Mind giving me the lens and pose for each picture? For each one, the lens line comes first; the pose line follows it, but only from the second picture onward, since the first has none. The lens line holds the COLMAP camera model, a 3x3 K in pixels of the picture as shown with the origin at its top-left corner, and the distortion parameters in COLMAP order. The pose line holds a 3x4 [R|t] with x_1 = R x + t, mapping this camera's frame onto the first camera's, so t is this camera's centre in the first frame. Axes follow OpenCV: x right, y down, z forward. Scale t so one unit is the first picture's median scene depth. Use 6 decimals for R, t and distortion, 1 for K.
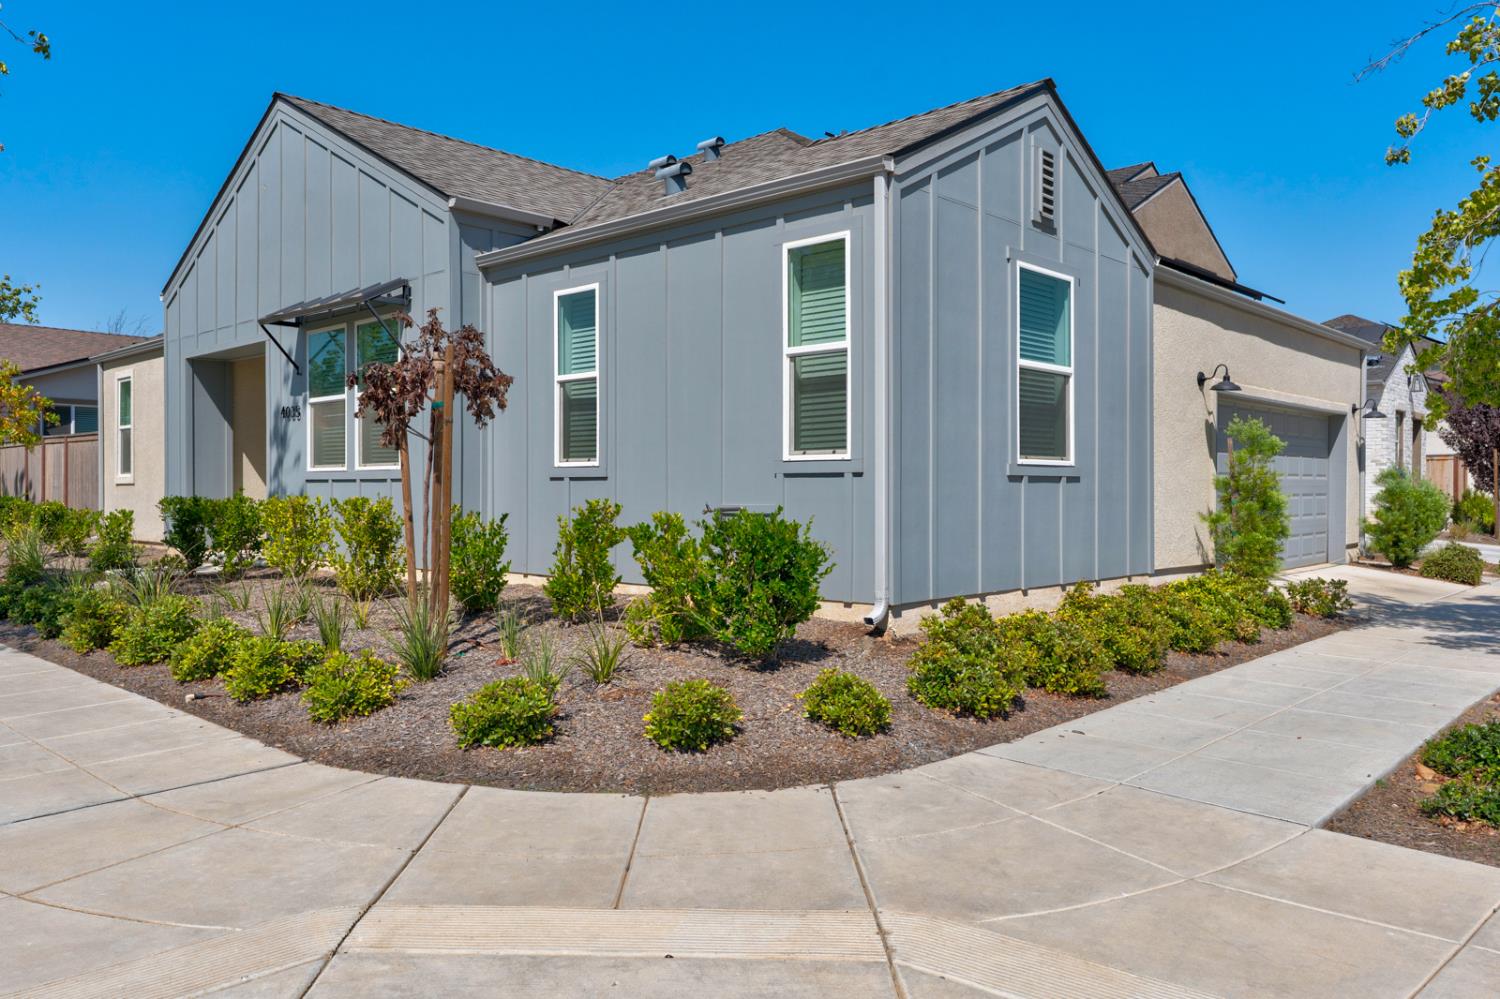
lens RADIAL K [[1096.3, 0, 752.2], [0, 1096.3, 490.4], [0, 0, 1]] dist [0.005701, -0.002316]
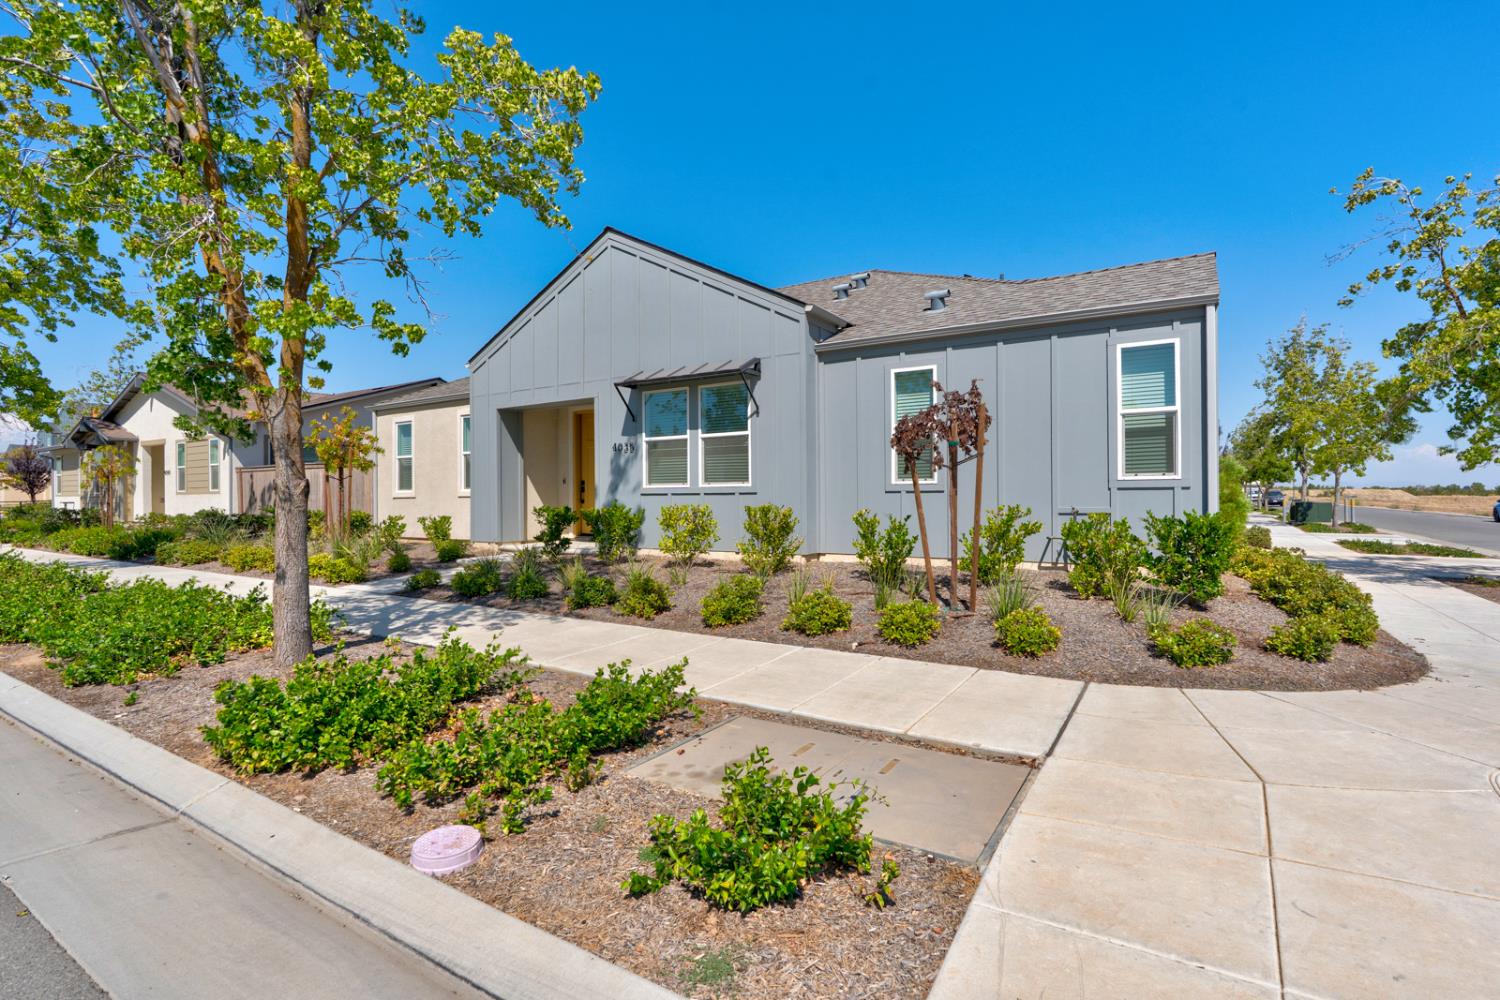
lens RADIAL K [[695.3, 0, 738.7], [0, 695.3, 495.7], [0, 0, 1]] dist [-0.003797, -0.000041]
pose [[0.981446, -0.006968, 0.191612, -0.637742], [0.007591, 0.999968, -0.002519, -0.004876], [-0.191588, 0.003927, 0.981468, 0.098990]]
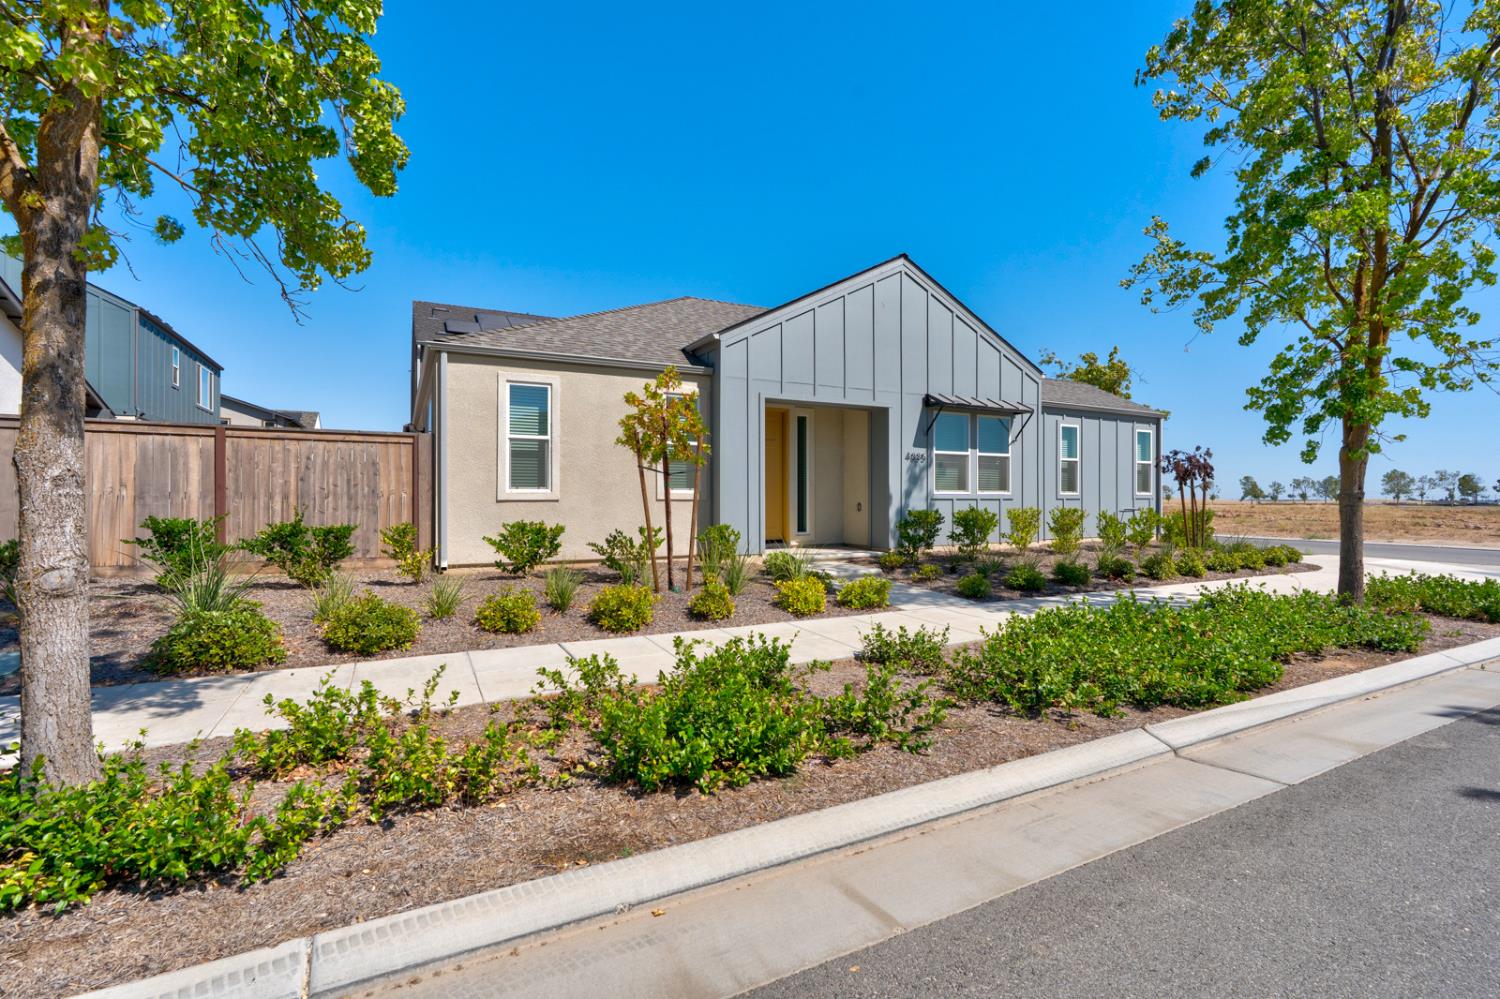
lens RADIAL K [[647.2, 0, 743.3], [0, 647.2, 507.1], [0, 0, 1]] dist [0.005187, 0.000102]
pose [[0.343058, -0.003406, 0.939308, -2.006025], [0.005828, 0.999982, 0.001497, -0.000097], [-0.939296, 0.004961, 0.343072, 1.298398]]
